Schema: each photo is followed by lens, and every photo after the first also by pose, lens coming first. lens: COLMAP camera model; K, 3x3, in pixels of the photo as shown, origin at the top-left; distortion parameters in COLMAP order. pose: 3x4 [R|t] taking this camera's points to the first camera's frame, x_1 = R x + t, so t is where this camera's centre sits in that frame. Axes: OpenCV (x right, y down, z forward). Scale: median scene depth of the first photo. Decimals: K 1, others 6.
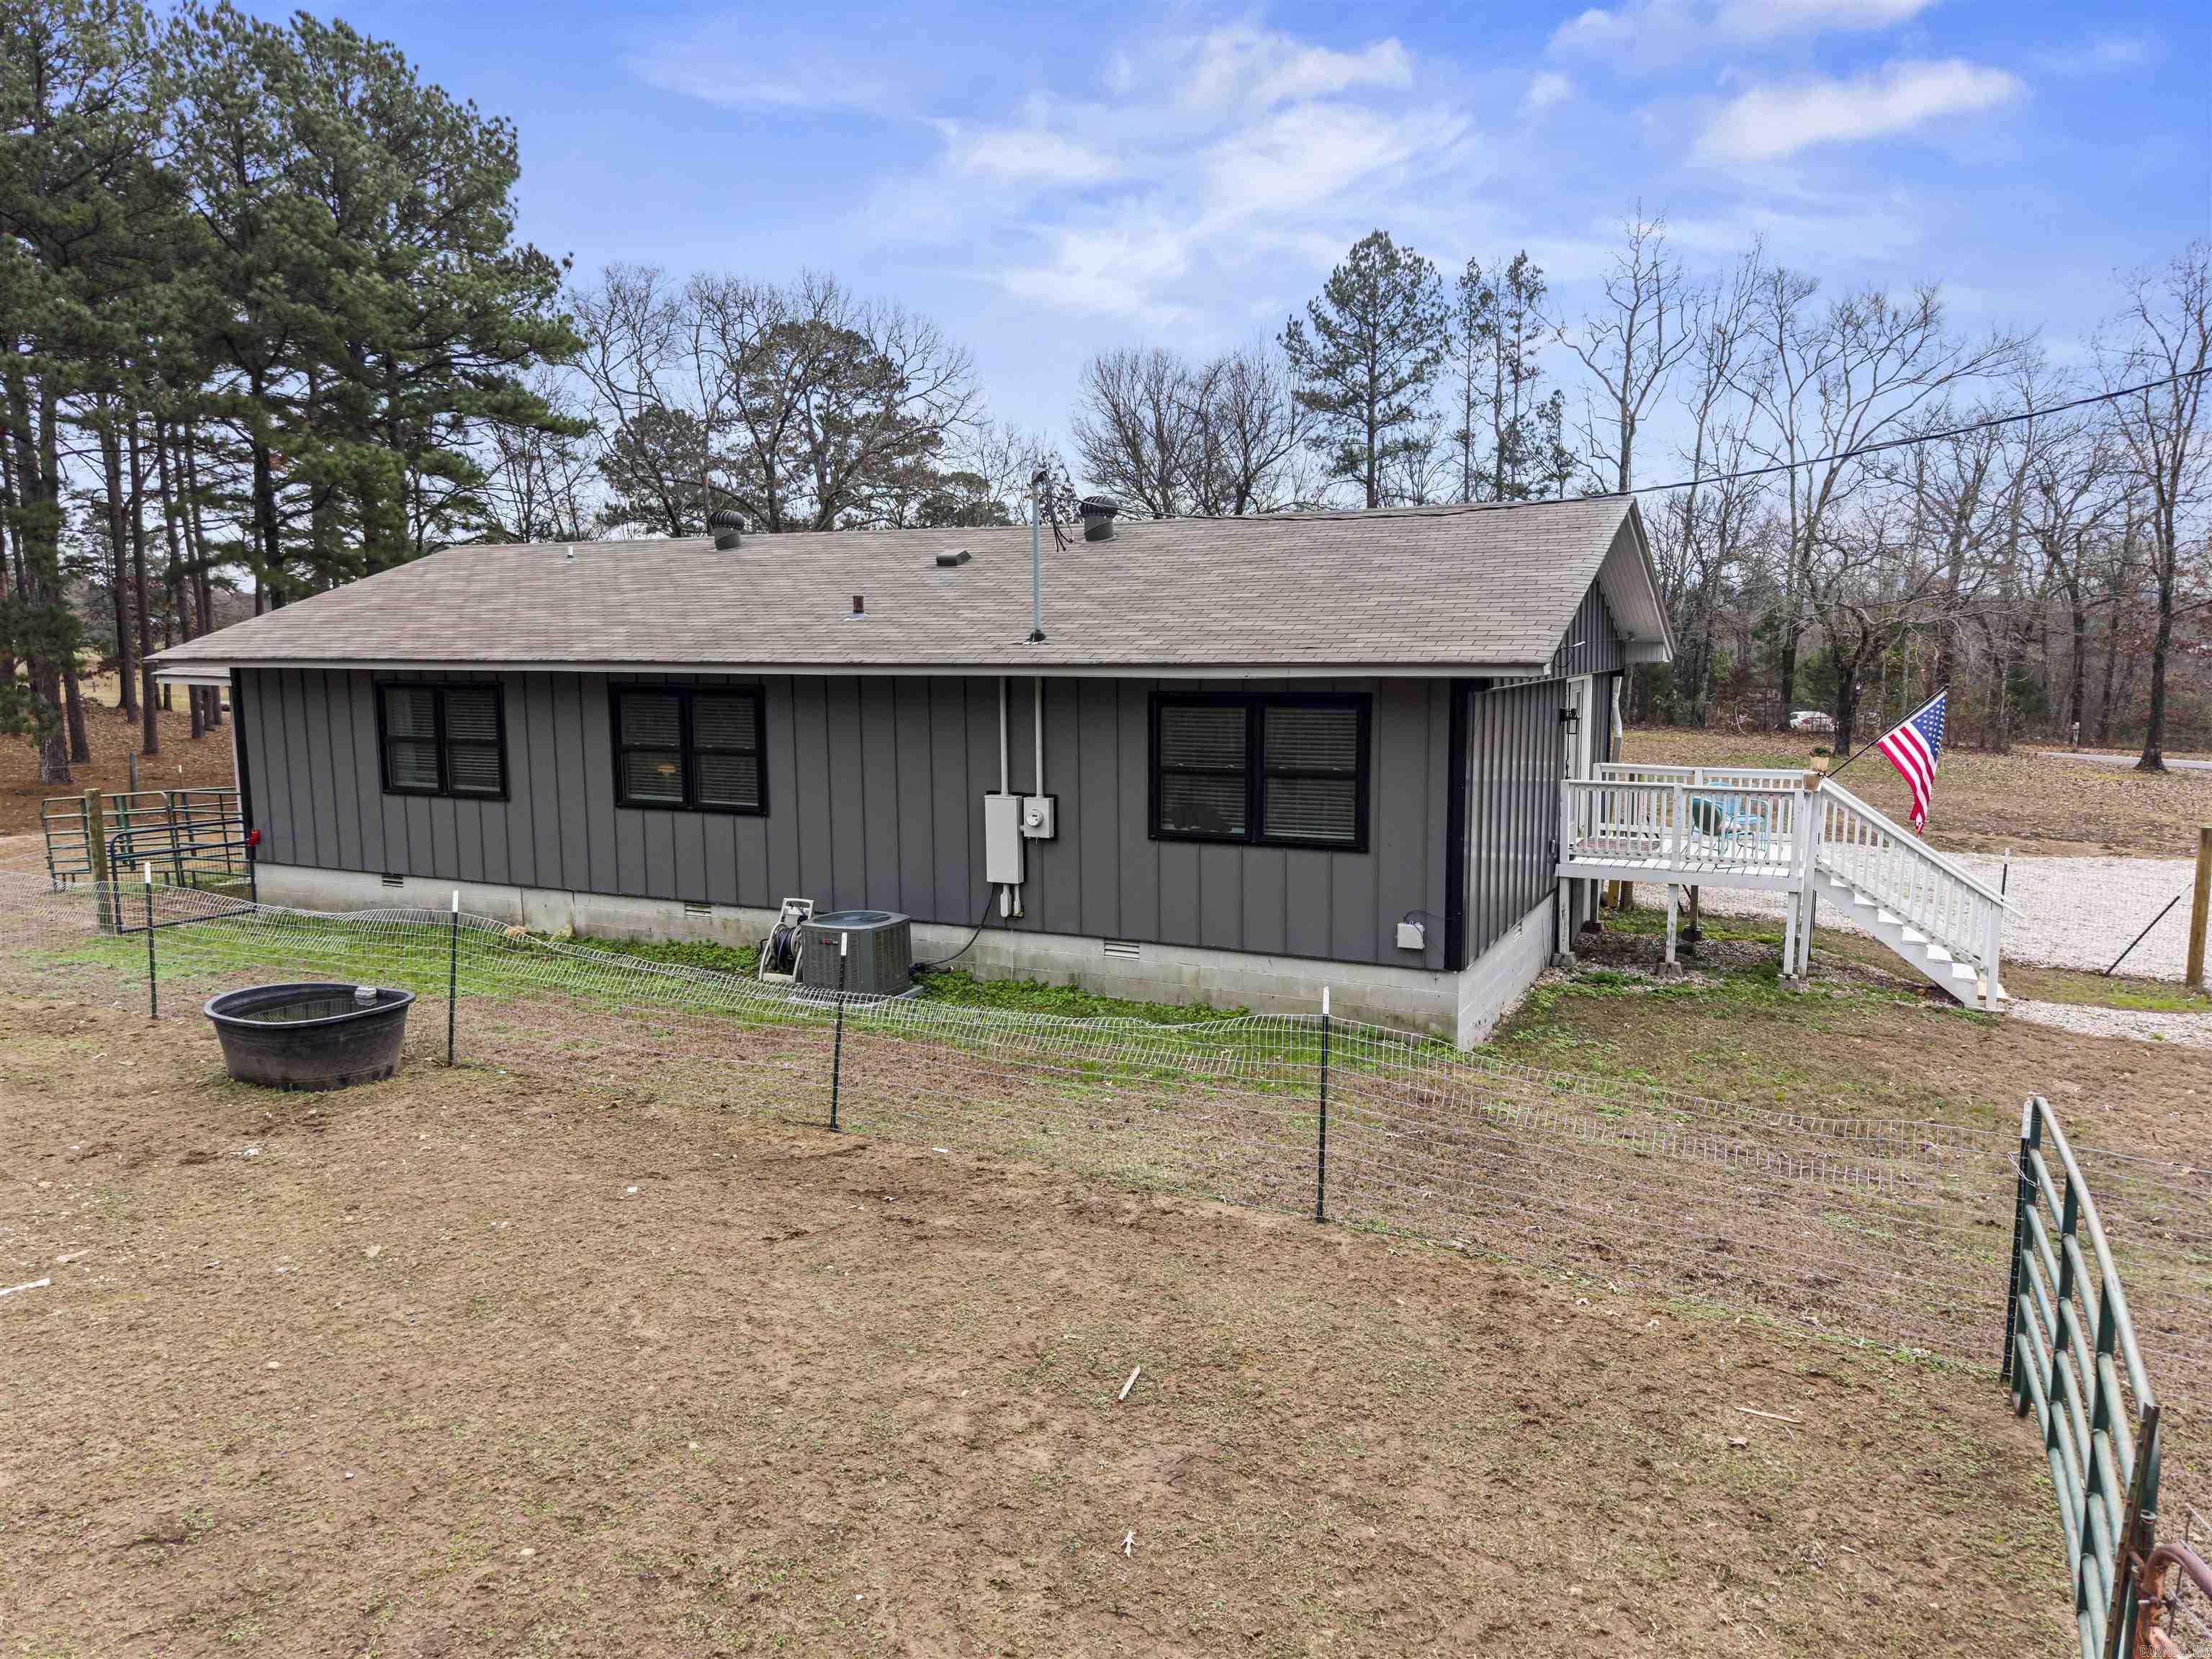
lens RADIAL K [[1494.2, 0, 1118.2], [0, 1494.2, 823.7], [0, 0, 1]] dist [0.031202, -0.020429]
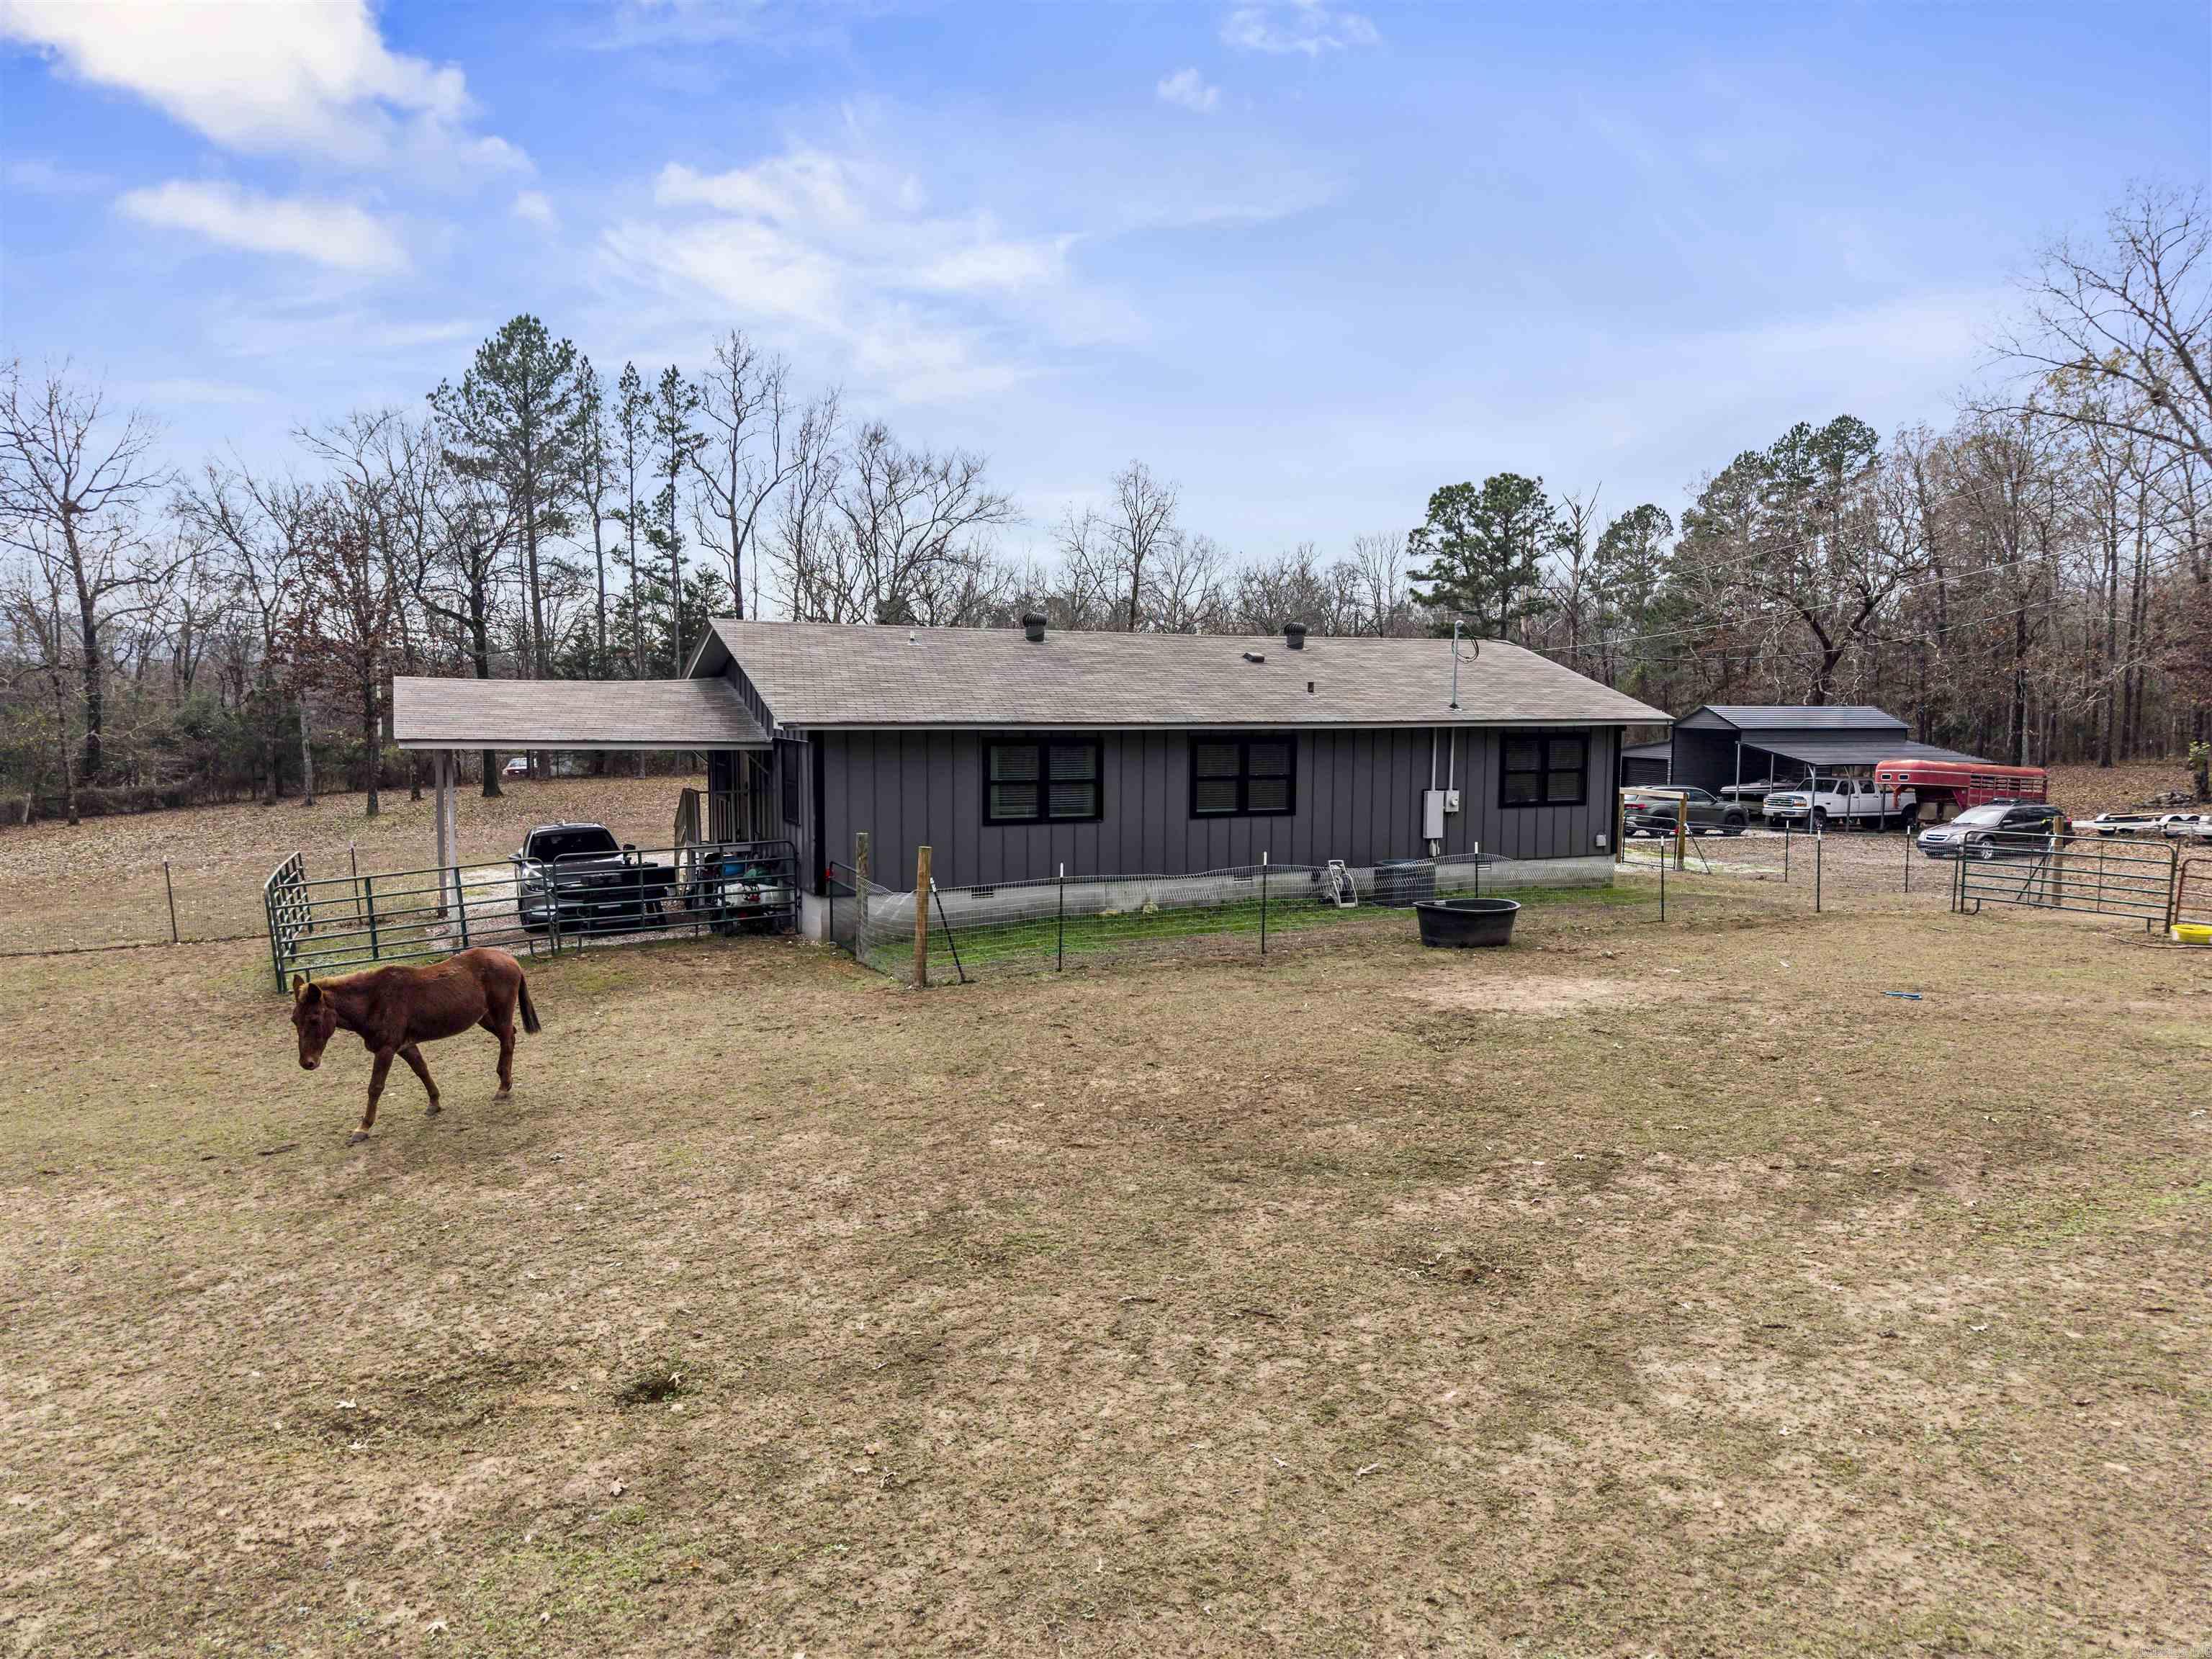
lens RADIAL K [[1474.0, 0, 1106.0], [0, 1474.0, 829.5], [0, 0, 1]] dist [0.073250, -0.002250]
pose [[0.639324, -0.063559, 0.766306, -1.635663], [0.089321, 0.995970, 0.008088, -0.020742], [-0.763732, 0.063277, 0.642424, 0.116971]]
